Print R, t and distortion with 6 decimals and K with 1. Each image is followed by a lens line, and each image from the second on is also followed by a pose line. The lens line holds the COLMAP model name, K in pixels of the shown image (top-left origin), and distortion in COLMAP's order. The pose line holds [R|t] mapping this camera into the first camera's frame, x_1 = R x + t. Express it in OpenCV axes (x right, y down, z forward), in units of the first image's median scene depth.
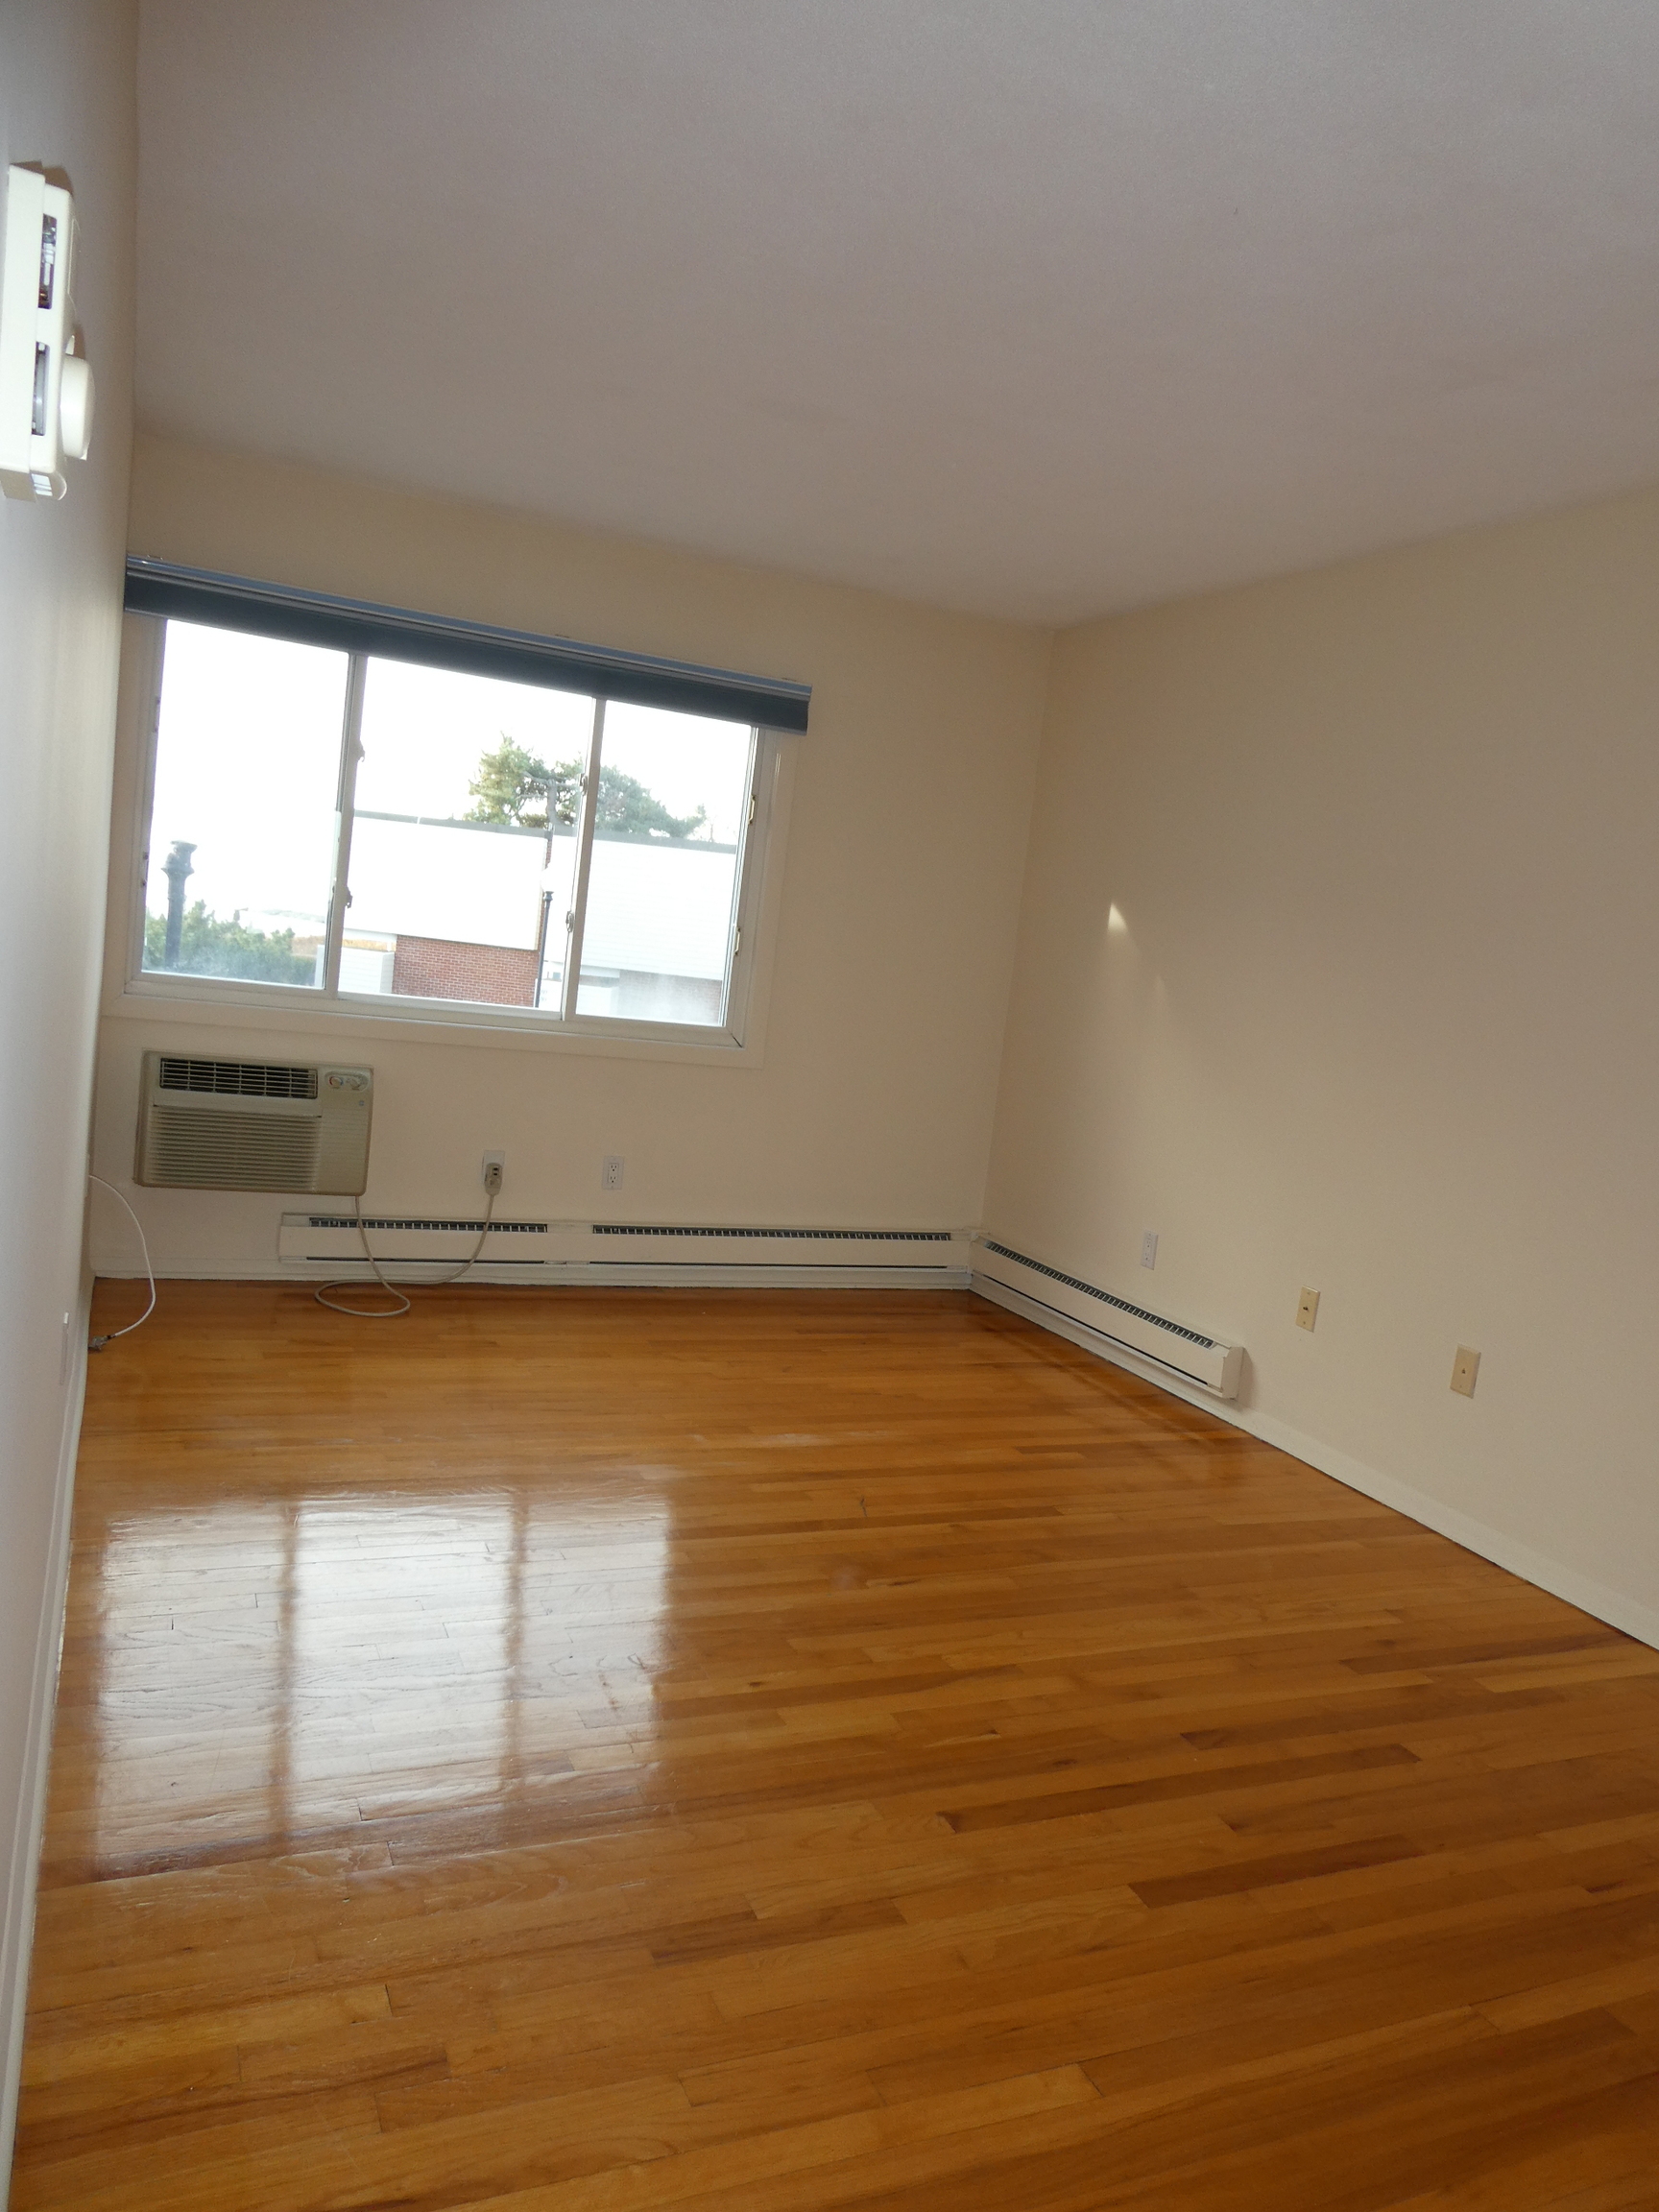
lens RADIAL K [[1555.4, 0, 829.5], [0, 1555.4, 1106.0], [0, 0, 1]] dist [0.001226, 0.000096]
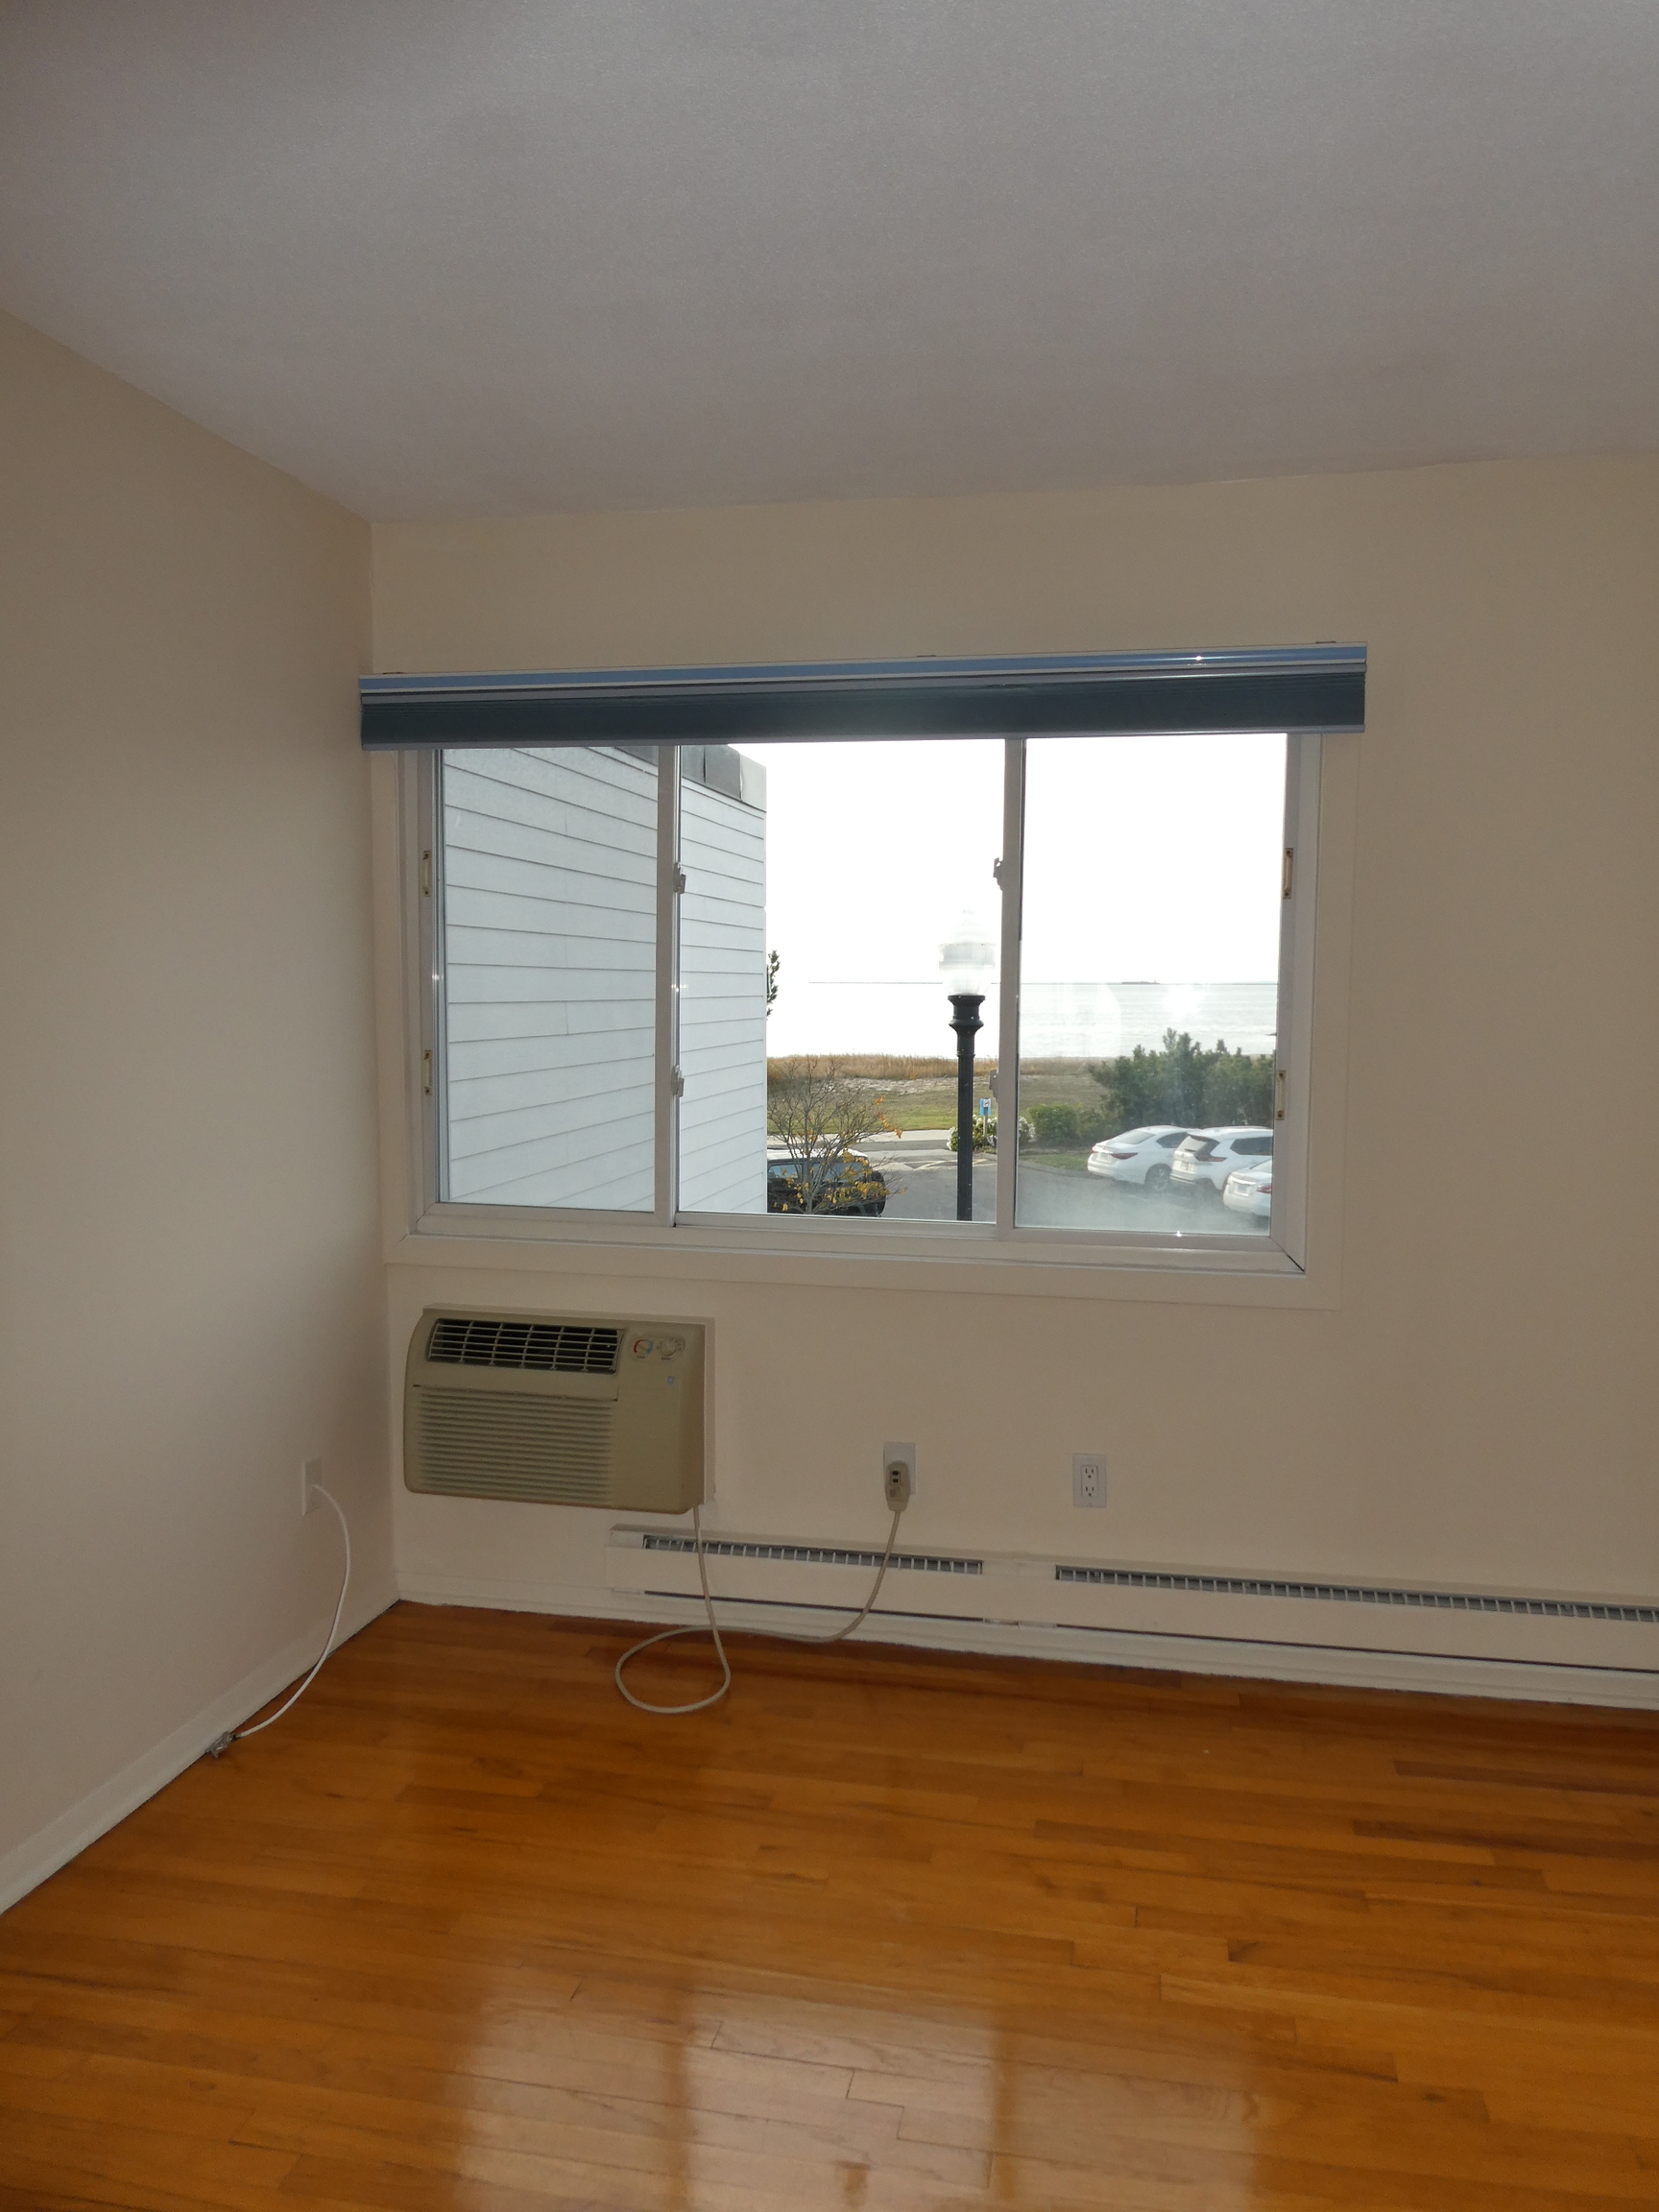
lens RADIAL K [[1628.1, 0, 829.5], [0, 1628.1, 1106.0], [0, 0, 1]] dist [0.039112, -0.001095]
pose [[0.809157, -0.069024, -0.583524, 0.176076], [0.024622, 0.996187, -0.083694, -0.056666], [0.587076, 0.053354, 0.807772, 0.419369]]
